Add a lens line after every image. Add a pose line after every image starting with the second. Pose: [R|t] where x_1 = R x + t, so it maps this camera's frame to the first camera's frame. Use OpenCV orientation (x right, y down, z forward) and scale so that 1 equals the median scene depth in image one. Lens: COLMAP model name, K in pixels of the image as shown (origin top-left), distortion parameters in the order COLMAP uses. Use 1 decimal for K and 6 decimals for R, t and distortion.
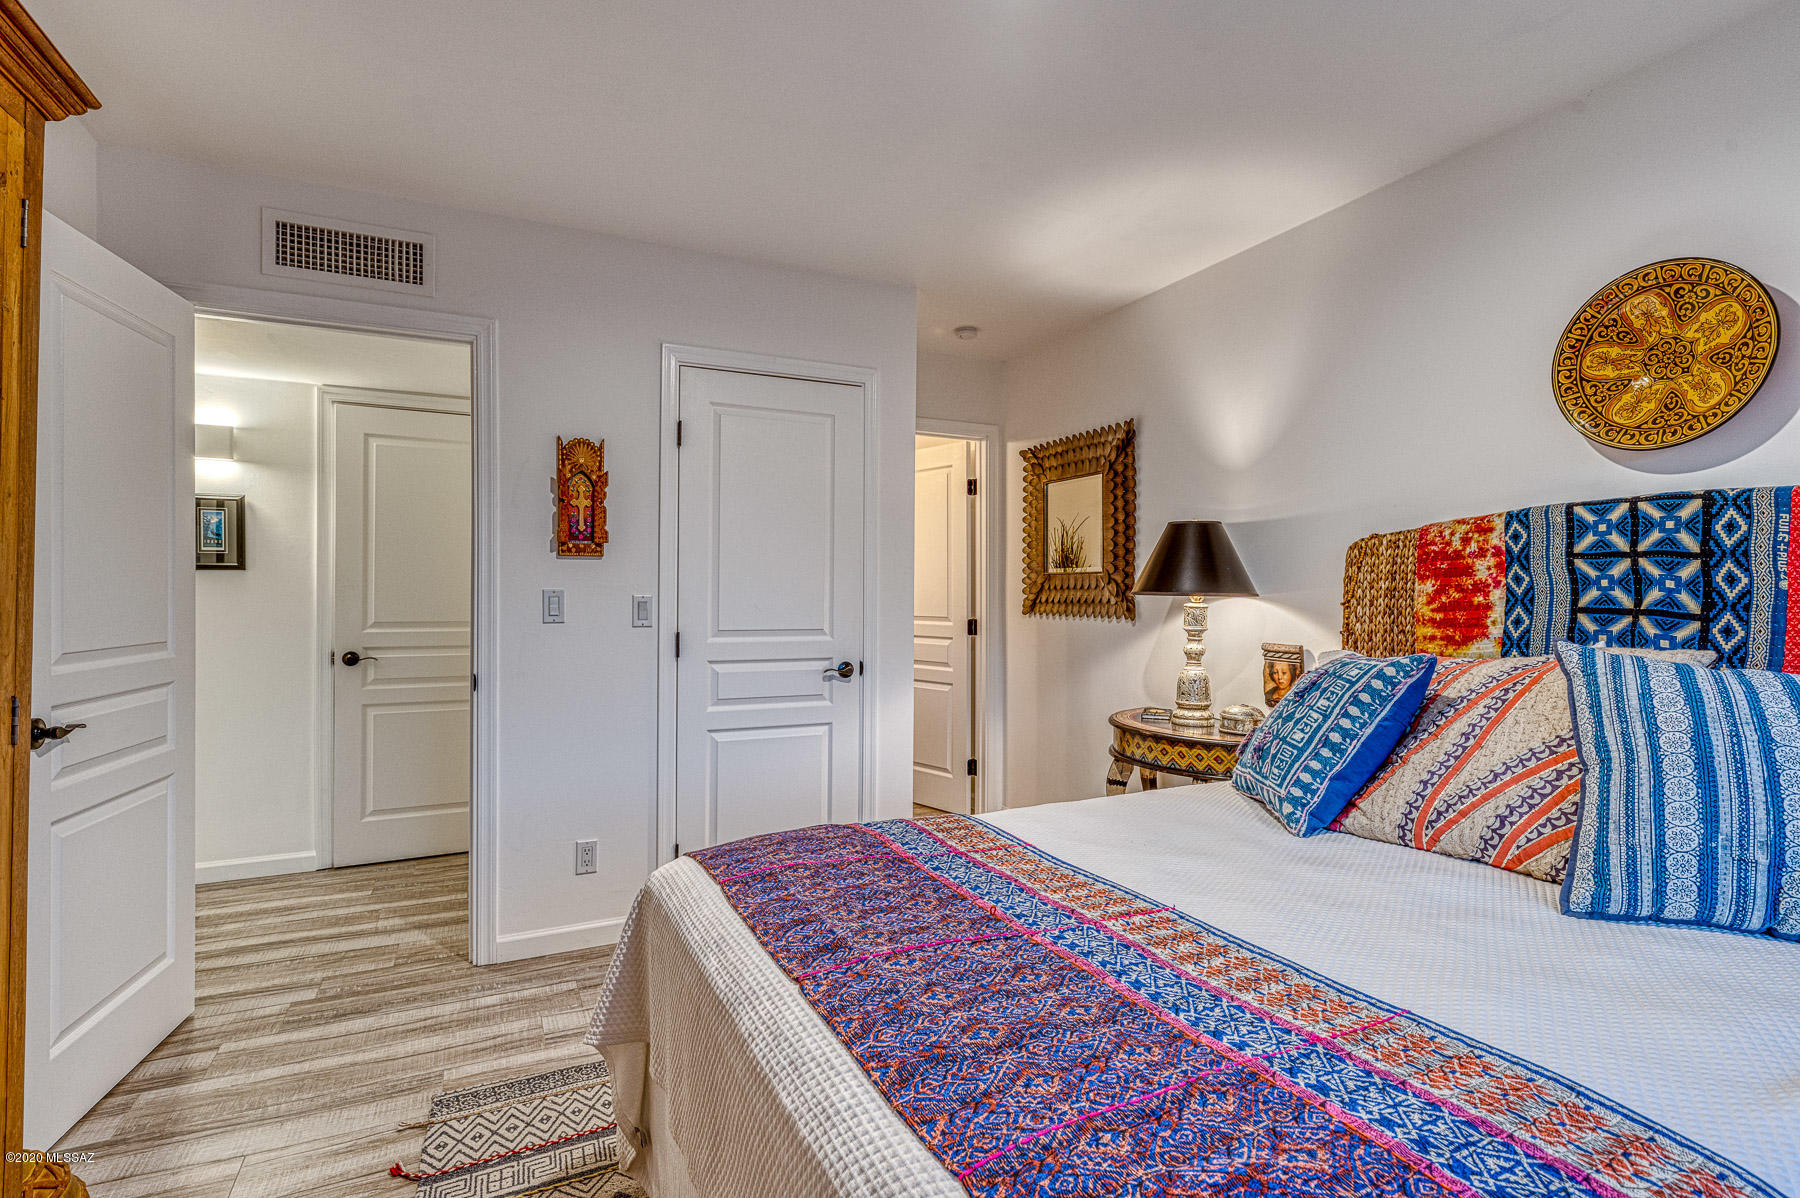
lens RADIAL K [[893.8, 0, 901.8], [0, 893.8, 596.6], [0, 0, 1]] dist [-0.002219, 0.000457]
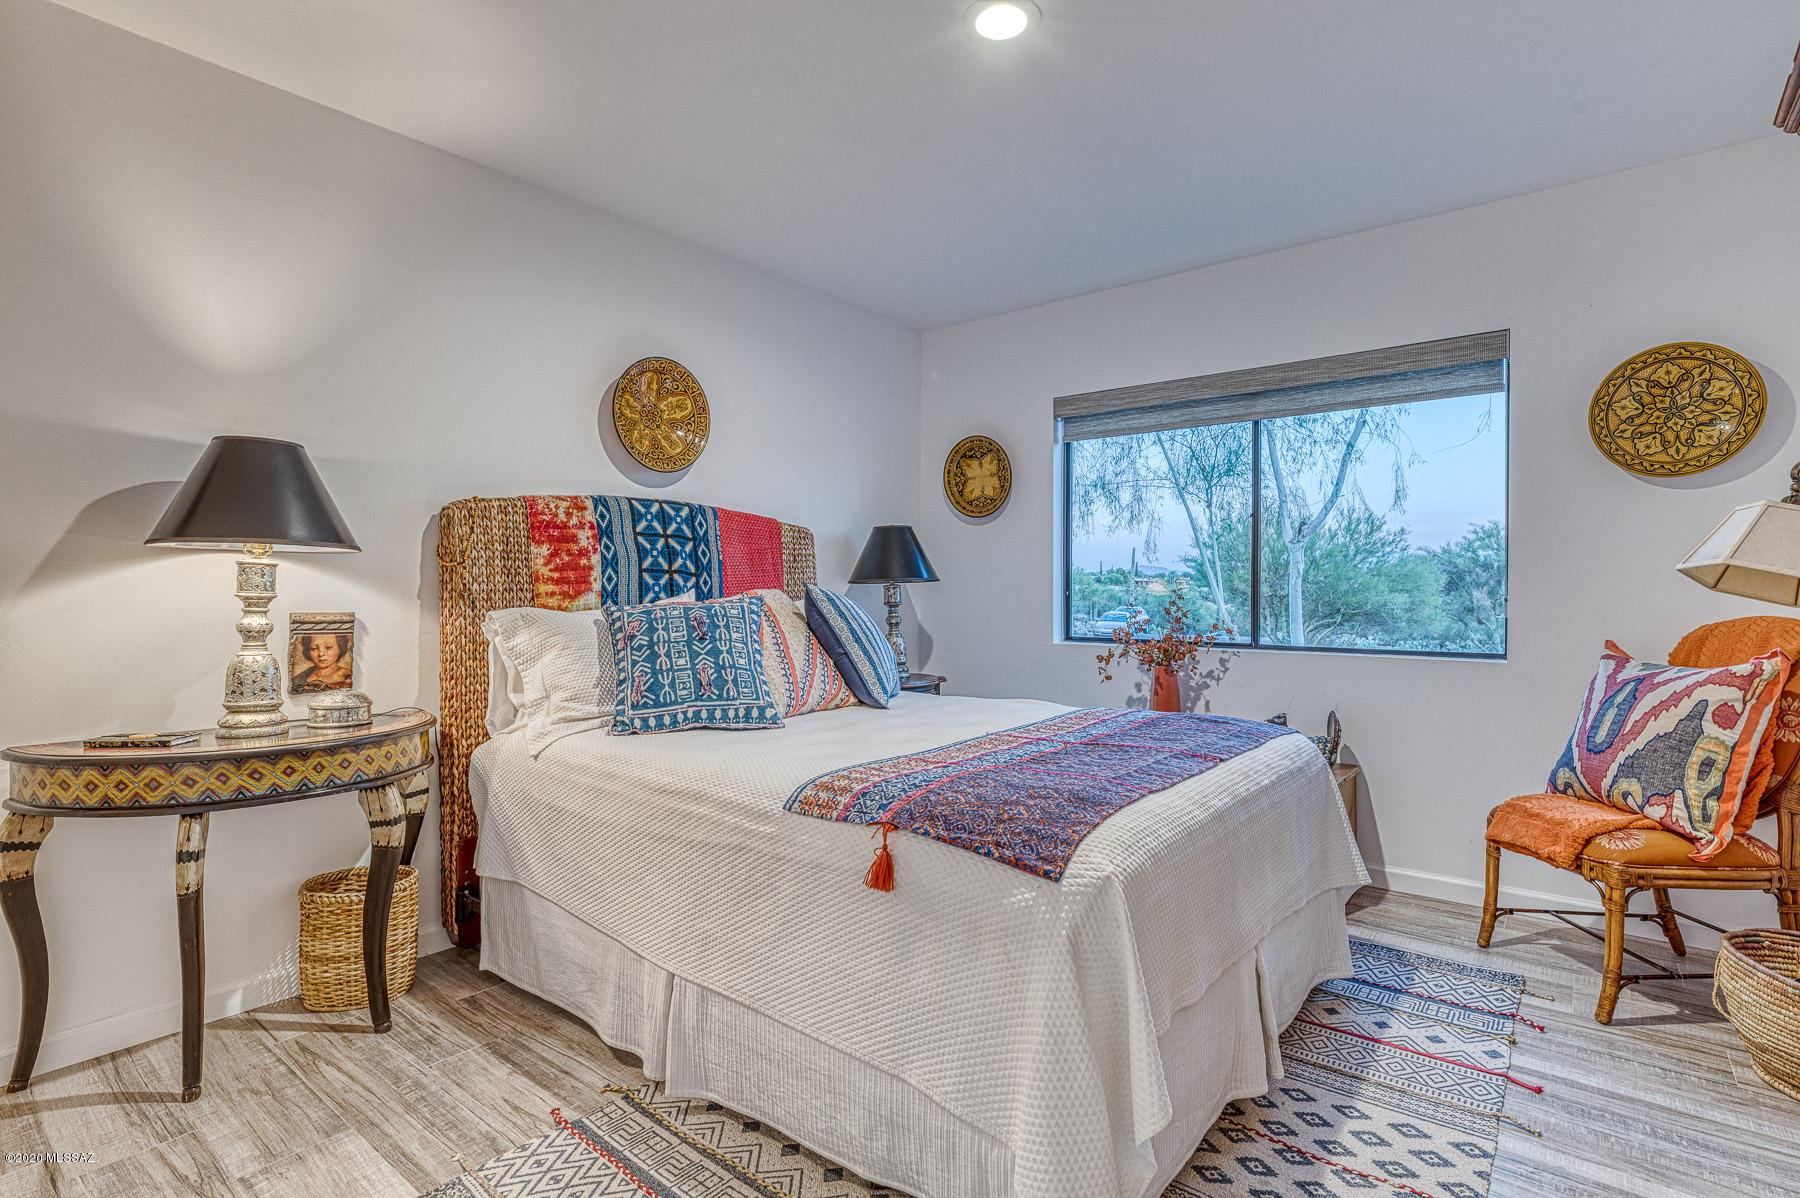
lens RADIAL K [[893.8, 0, 897.7], [0, 893.8, 595.4], [0, 0, 1]] dist [-0.002219, 0.000457]
pose [[-0.454720, -0.000138, 0.890634, -0.719390], [0.006330, 0.999974, 0.003387, 0.051230], [-0.890612, 0.007178, -0.454707, 1.219237]]
